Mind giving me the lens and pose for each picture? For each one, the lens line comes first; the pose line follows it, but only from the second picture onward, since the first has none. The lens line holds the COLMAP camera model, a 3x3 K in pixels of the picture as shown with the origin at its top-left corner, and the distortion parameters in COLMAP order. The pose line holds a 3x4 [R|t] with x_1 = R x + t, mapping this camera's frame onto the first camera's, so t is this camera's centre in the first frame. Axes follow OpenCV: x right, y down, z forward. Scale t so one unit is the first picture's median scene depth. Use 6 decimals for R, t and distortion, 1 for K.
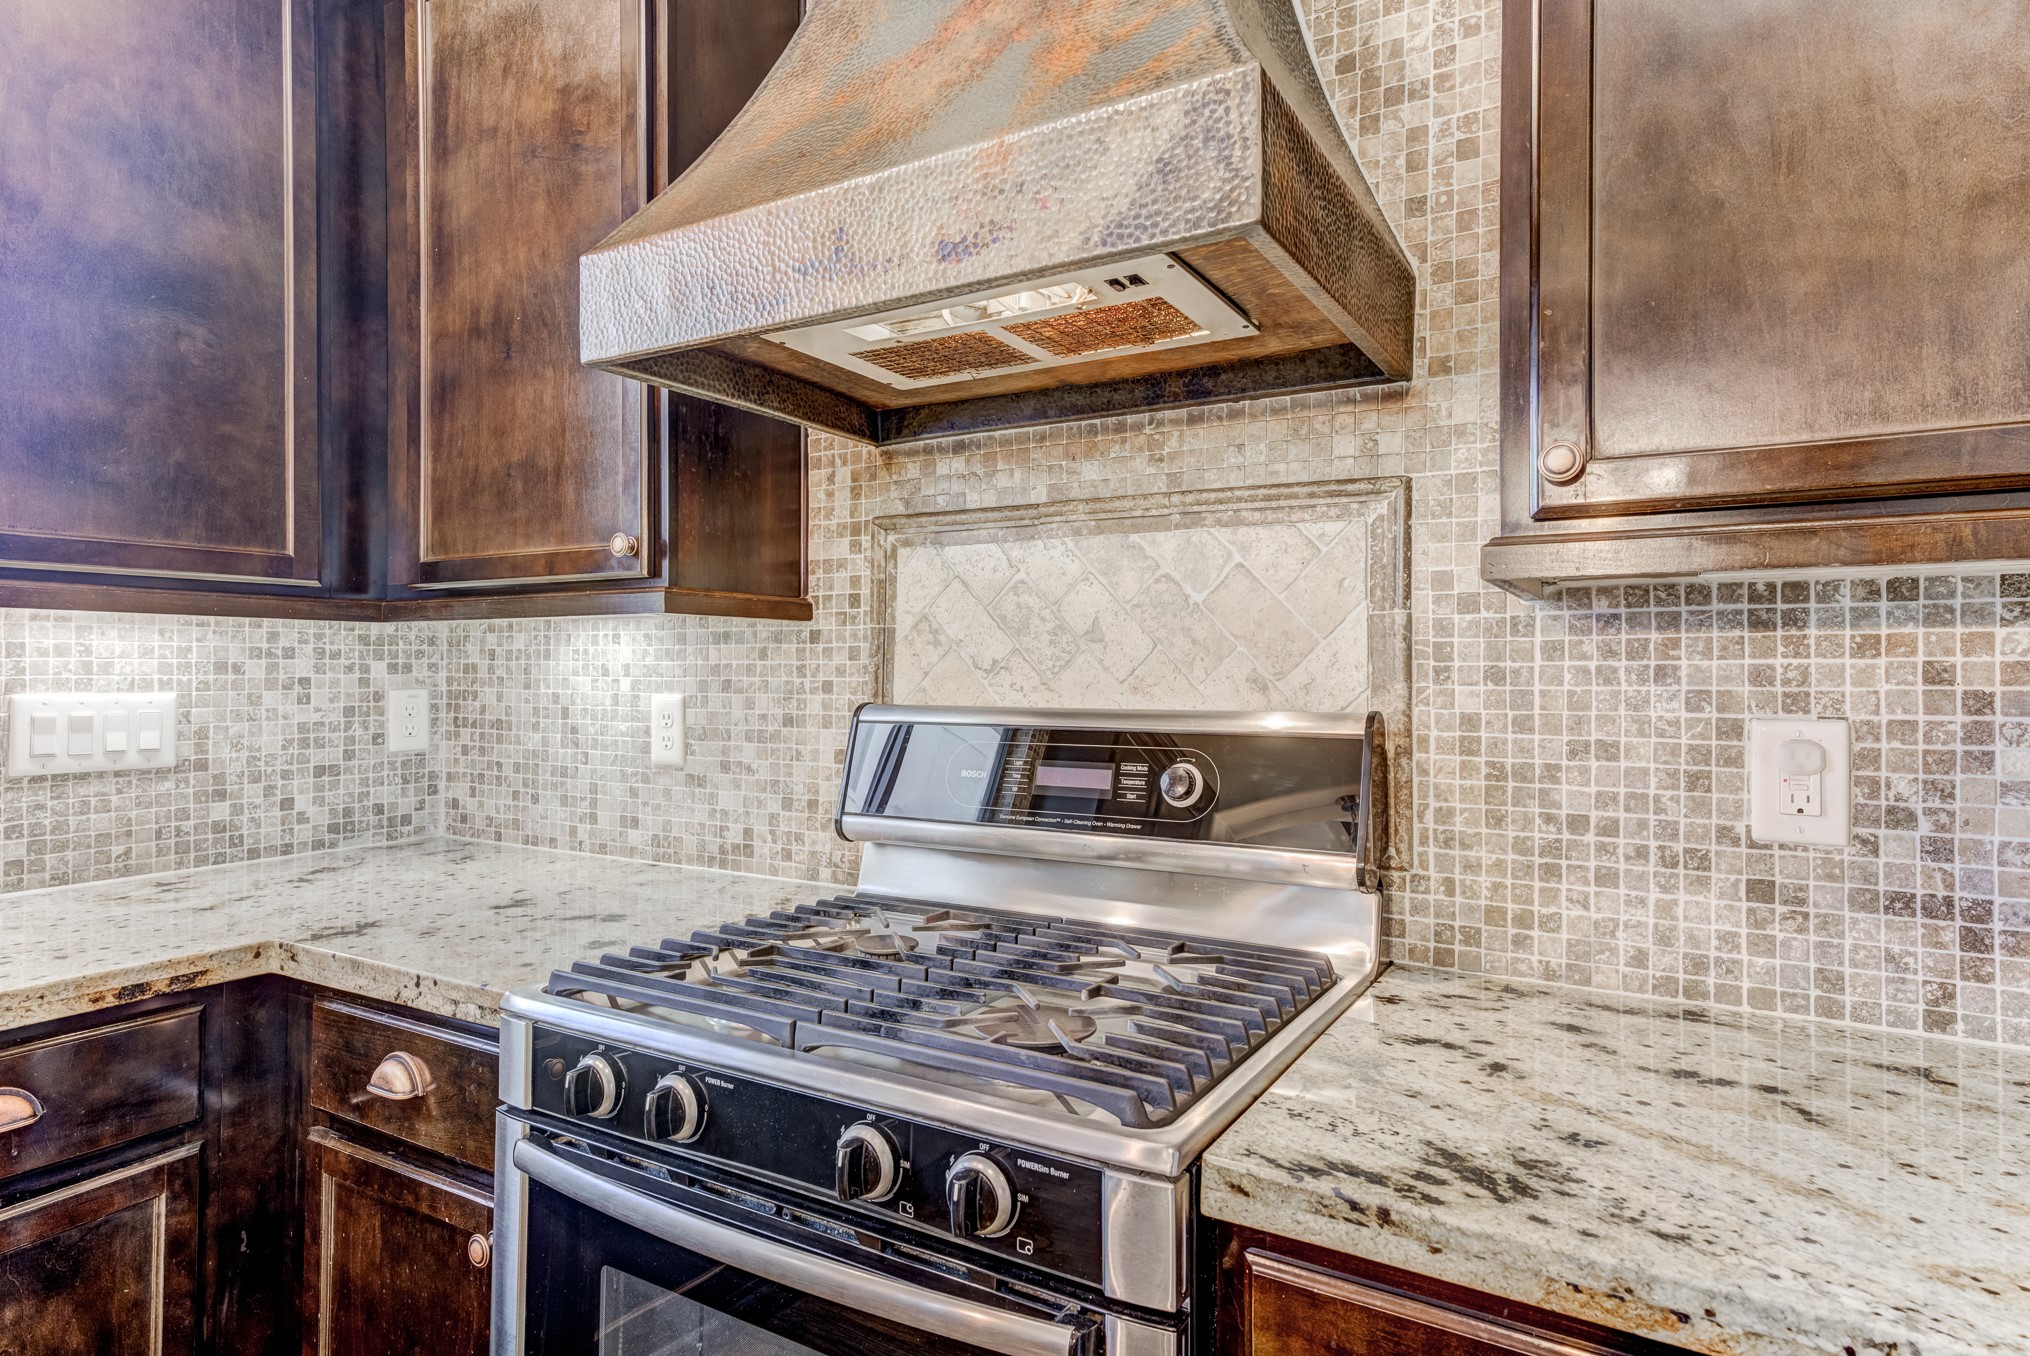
lens RADIAL K [[1186.1, 0, 1090.2], [0, 1186.1, 667.7], [0, 0, 1]] dist [0.022874, -0.002964]
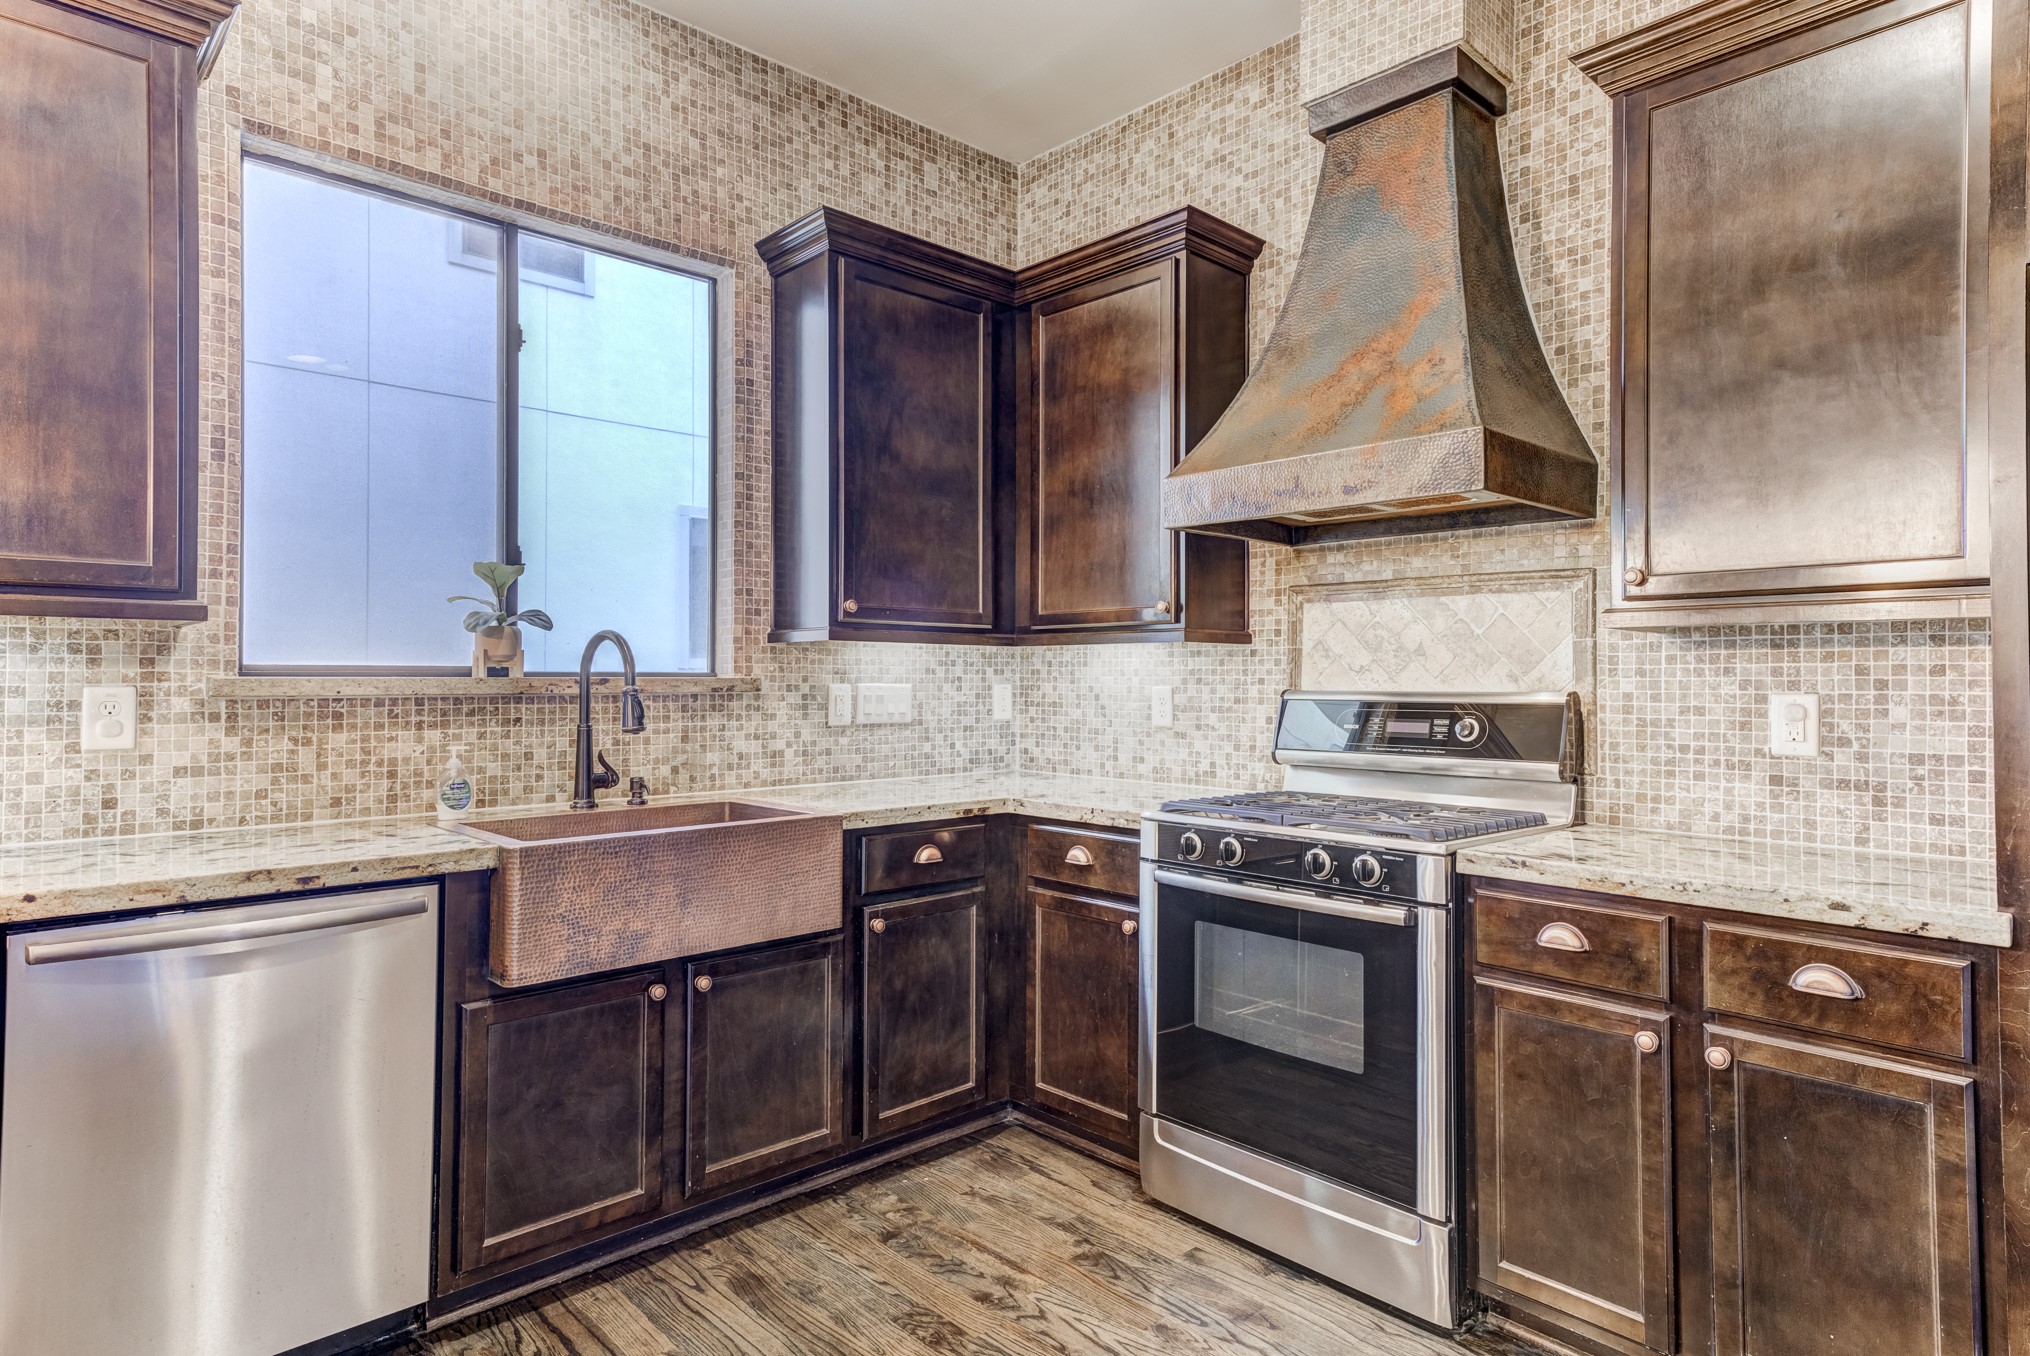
lens RADIAL K [[1054.4, 0, 1042.2], [0, 1054.4, 660.1], [0, 0, 1]] dist [0.034241, -0.003767]
pose [[0.937898, -0.003316, -0.346896, 0.025197], [-0.001935, 0.999889, -0.014791, 0.011170], [0.346906, 0.014543, 0.937787, -0.772697]]
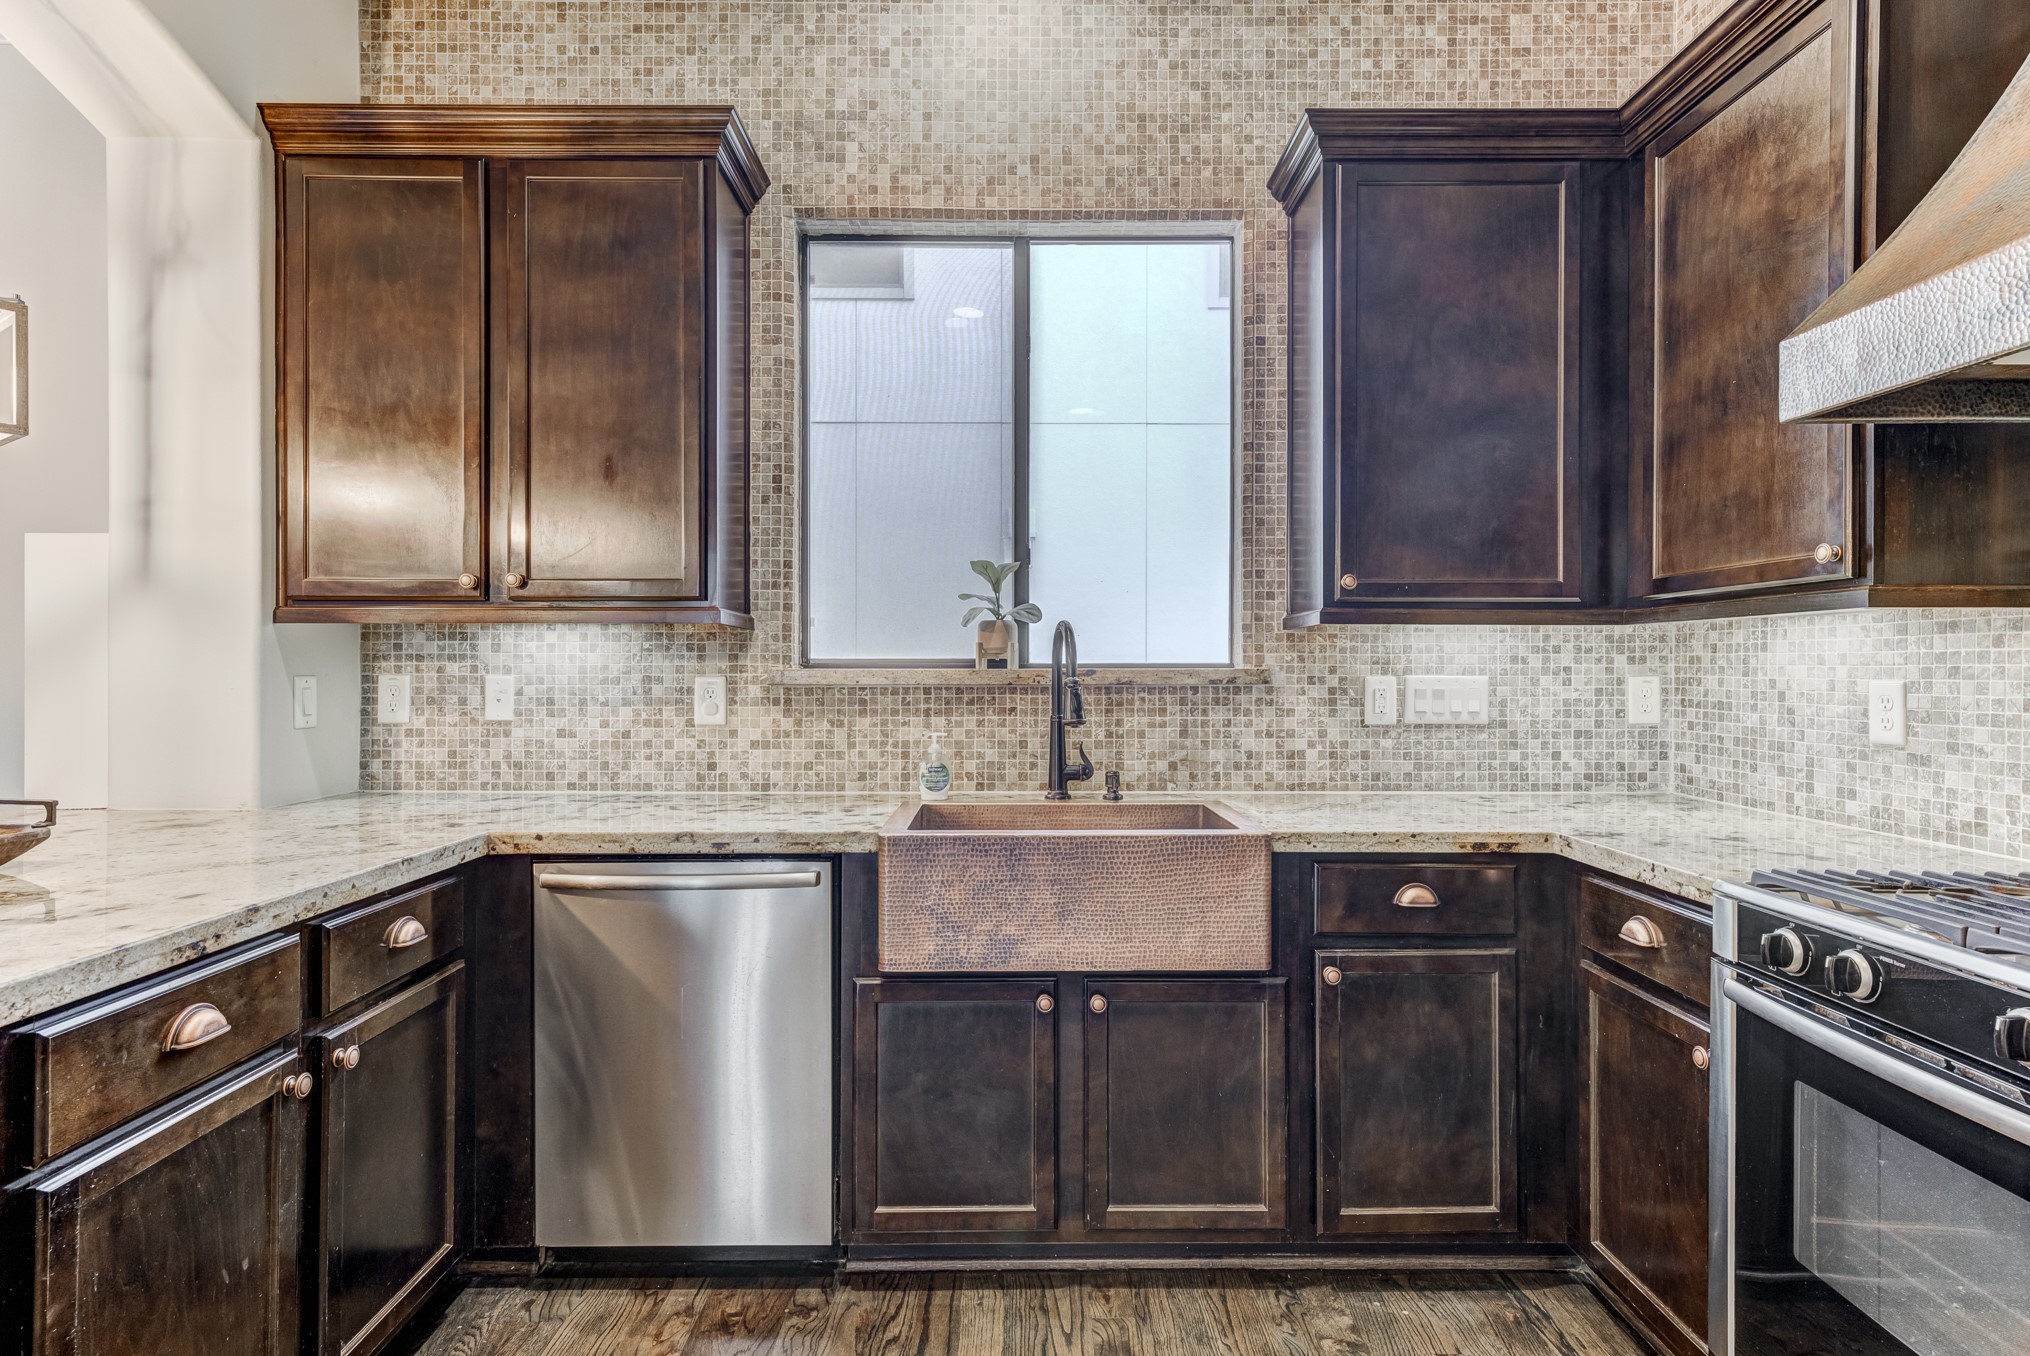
lens RADIAL K [[1031.3, 0, 989.8], [0, 1031.3, 665.9], [0, 0, 1]] dist [0.019386, 0.000629]
pose [[0.472468, -0.002210, -0.881345, 0.160802], [0.002216, 0.999997, -0.001319, 0.012756], [0.881345, -0.001330, 0.472471, -0.288066]]
